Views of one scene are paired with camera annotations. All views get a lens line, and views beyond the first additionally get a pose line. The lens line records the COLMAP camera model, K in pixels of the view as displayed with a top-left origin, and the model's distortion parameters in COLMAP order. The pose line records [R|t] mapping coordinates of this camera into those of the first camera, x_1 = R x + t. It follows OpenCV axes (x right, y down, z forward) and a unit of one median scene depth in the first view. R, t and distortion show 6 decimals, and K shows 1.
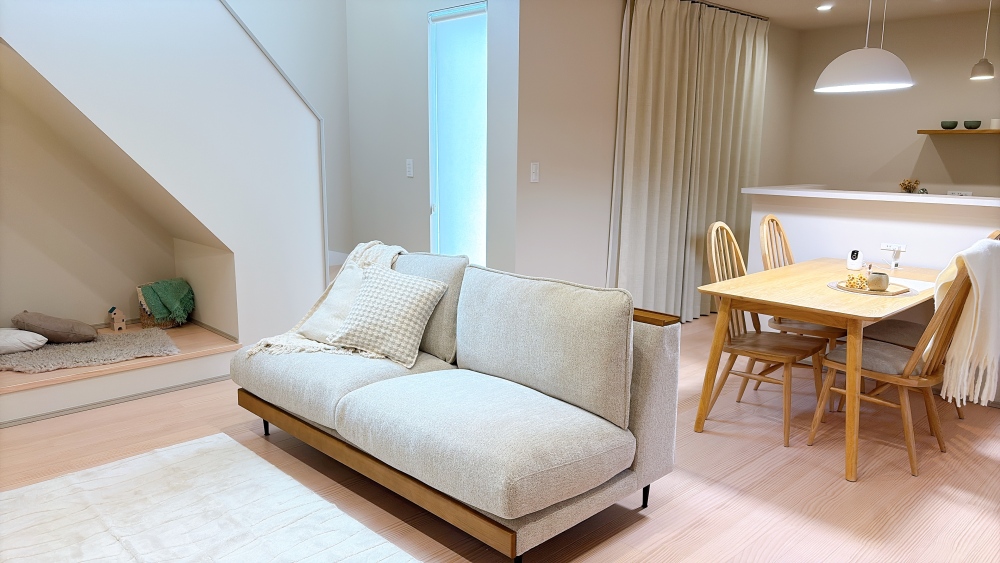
lens RADIAL K [[724.7, 0, 500.0], [0, 724.7, 281.5], [0, 0, 1]] dist [0.006172, -0.000307]
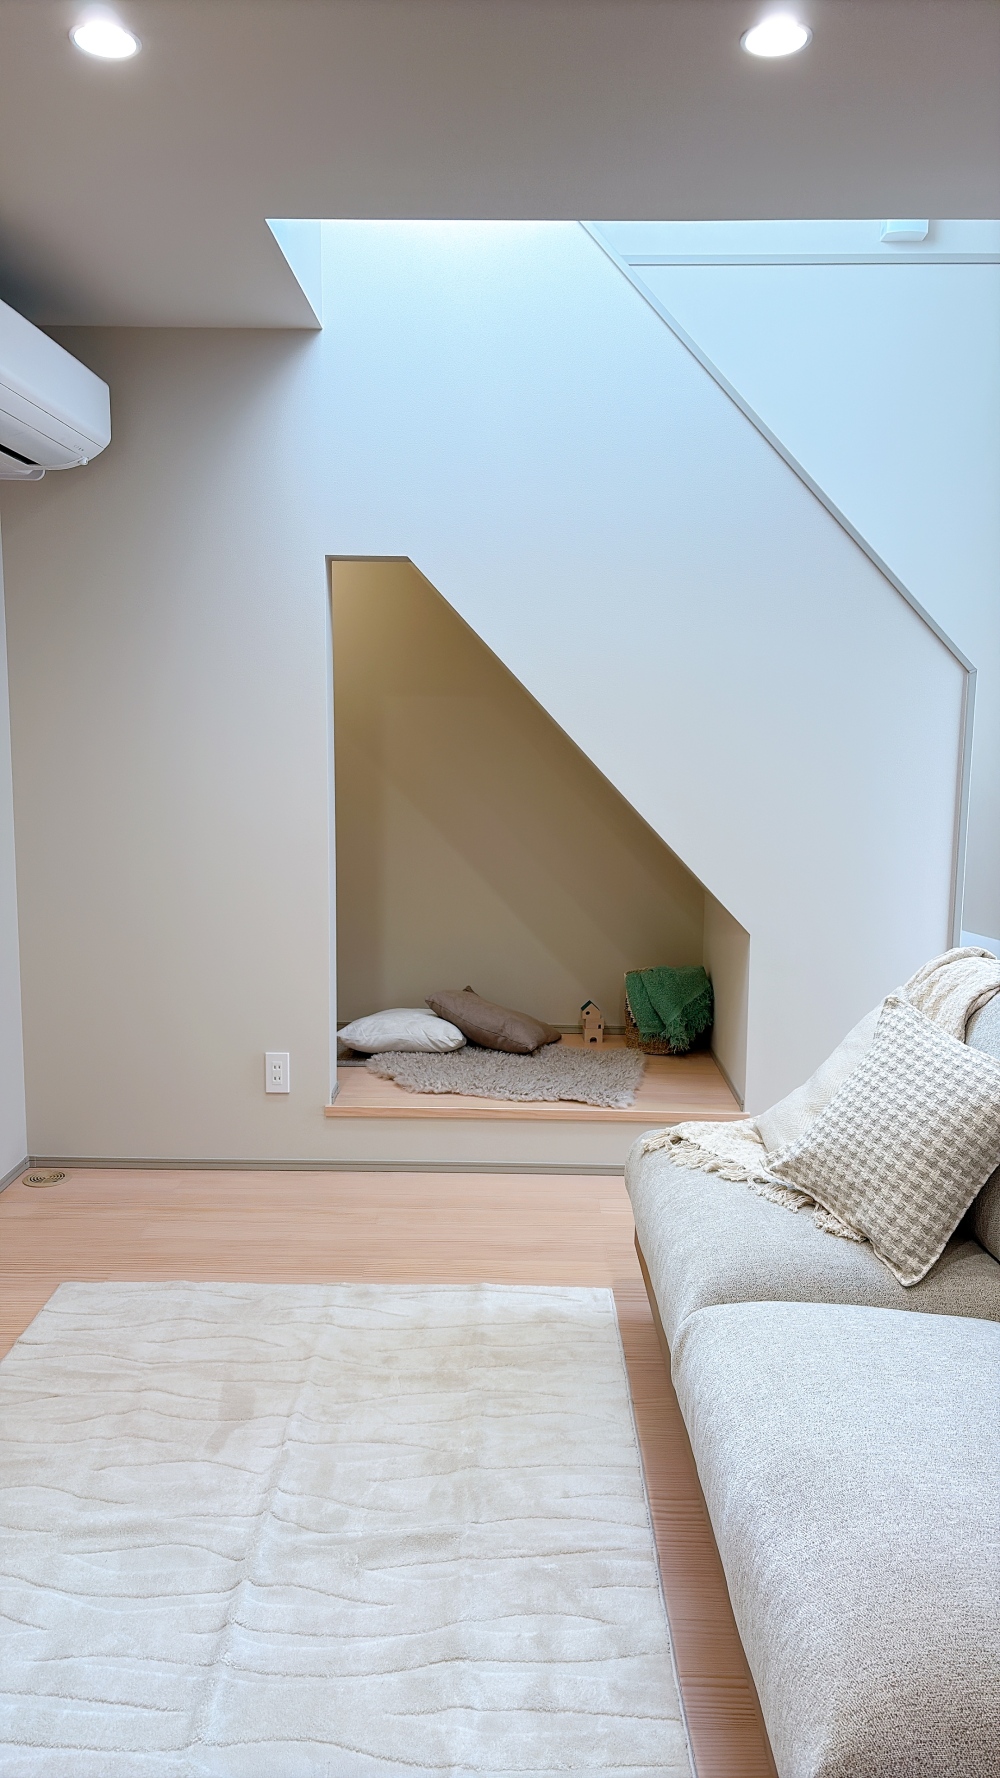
lens RADIAL K [[1288.5, 0, 500.0], [0, 1288.5, 889.0], [0, 0, 1]] dist [0.006172, -0.000307]
pose [[0.706947, 0.094849, -0.700878, 0.185216], [-0.134449, 0.990919, -0.001514, -0.061628], [0.694369, 0.095303, 0.713280, 0.320021]]
